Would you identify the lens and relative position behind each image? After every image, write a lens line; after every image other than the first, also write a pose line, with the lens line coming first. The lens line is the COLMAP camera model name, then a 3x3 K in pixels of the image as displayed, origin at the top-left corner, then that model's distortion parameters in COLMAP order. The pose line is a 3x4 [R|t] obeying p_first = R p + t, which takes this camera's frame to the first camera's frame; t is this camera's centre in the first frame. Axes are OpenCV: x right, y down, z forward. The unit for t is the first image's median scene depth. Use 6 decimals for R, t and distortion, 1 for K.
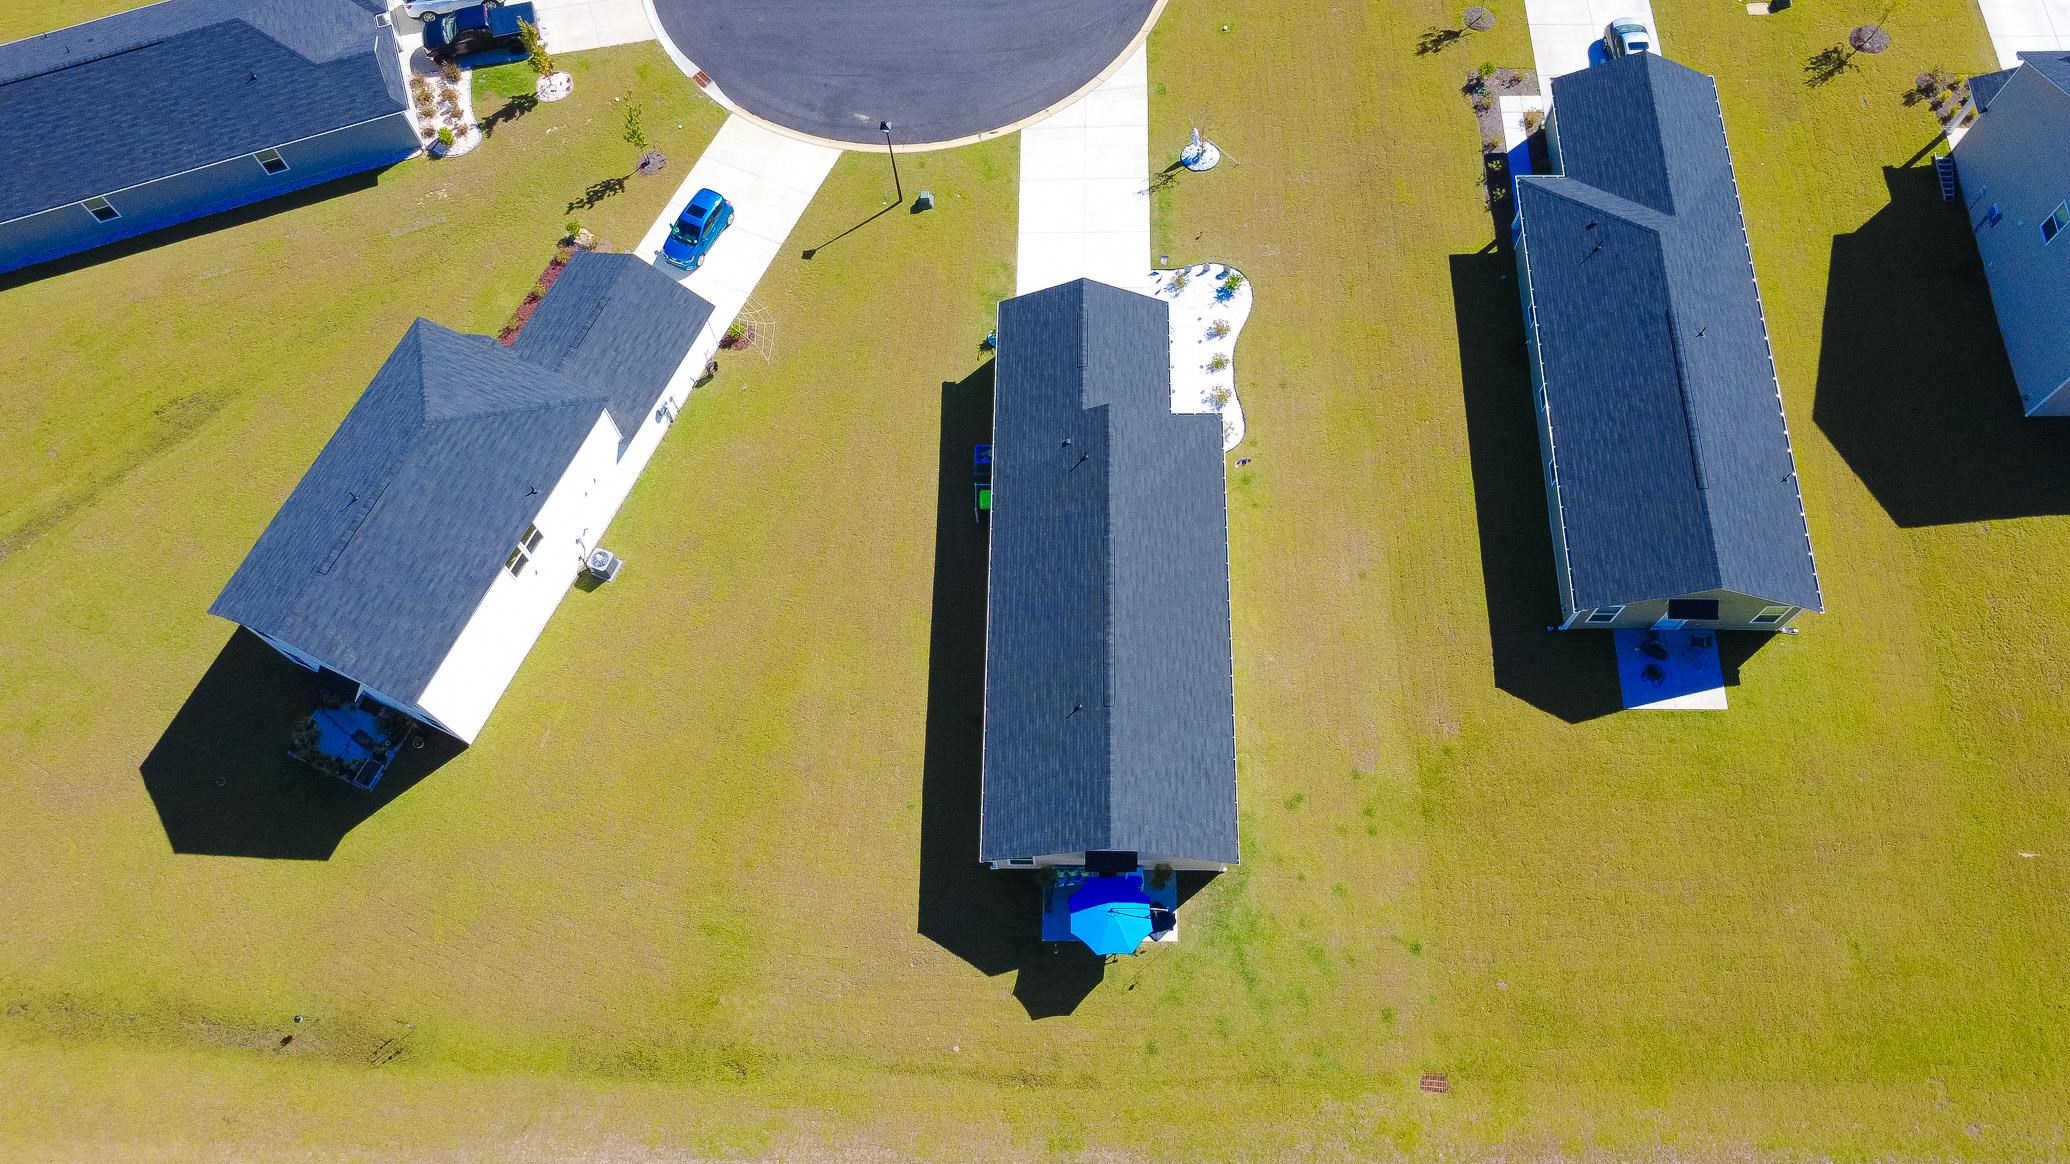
lens RADIAL K [[1527.6, 0, 1035.0], [0, 1527.6, 582.0], [0, 0, 1]] dist [-0.006553, -0.000128]
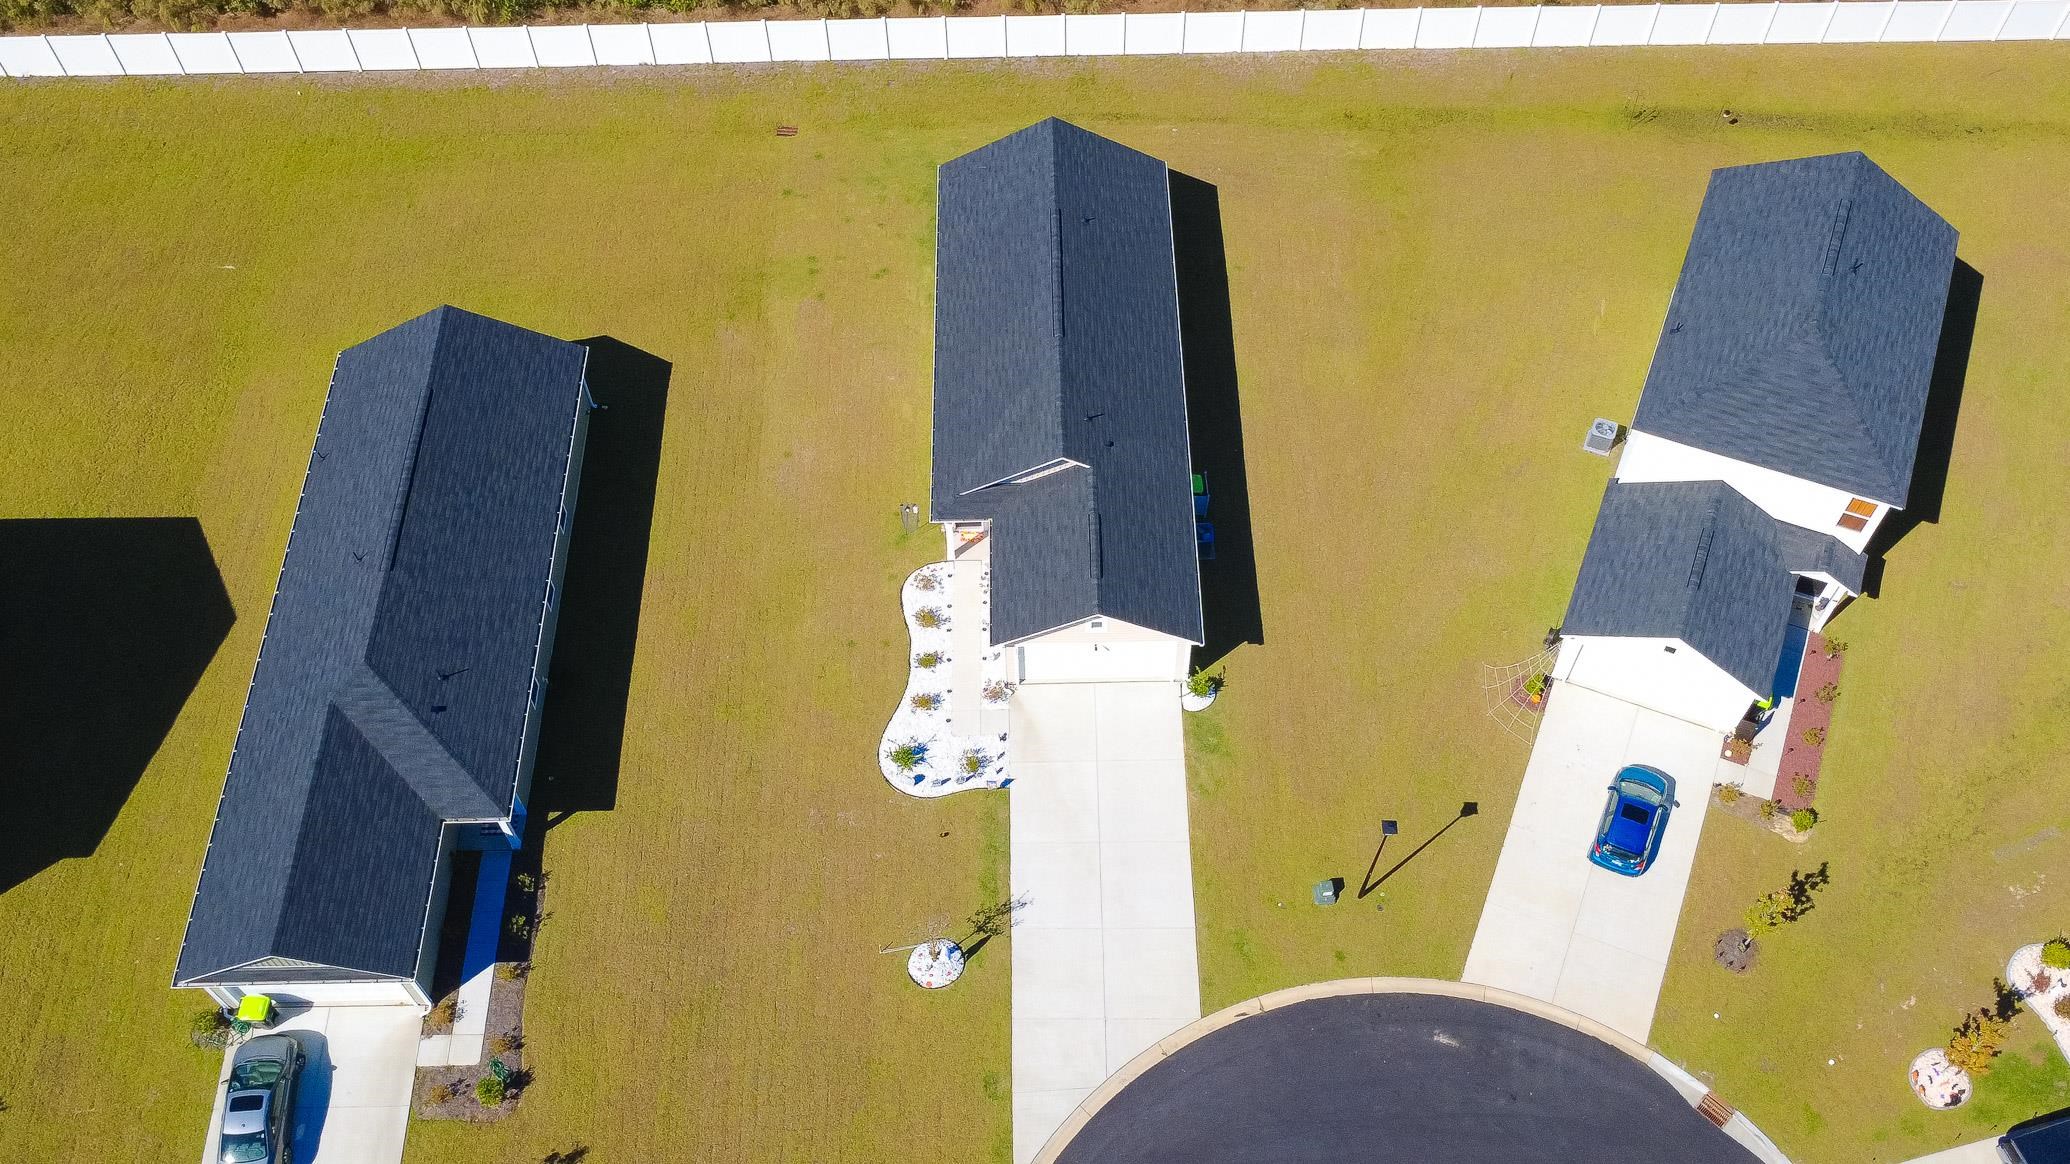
lens RADIAL K [[1716.7, 0, 1046.4], [0, 1716.7, 736.1], [0, 0, 1]] dist [-0.003987, -0.004687]
pose [[-0.998937, 0.045070, 0.009678, 0.056123], [-0.018139, -0.577332, 0.816308, -1.028632], [0.042379, 0.815265, 0.577536, 0.568416]]
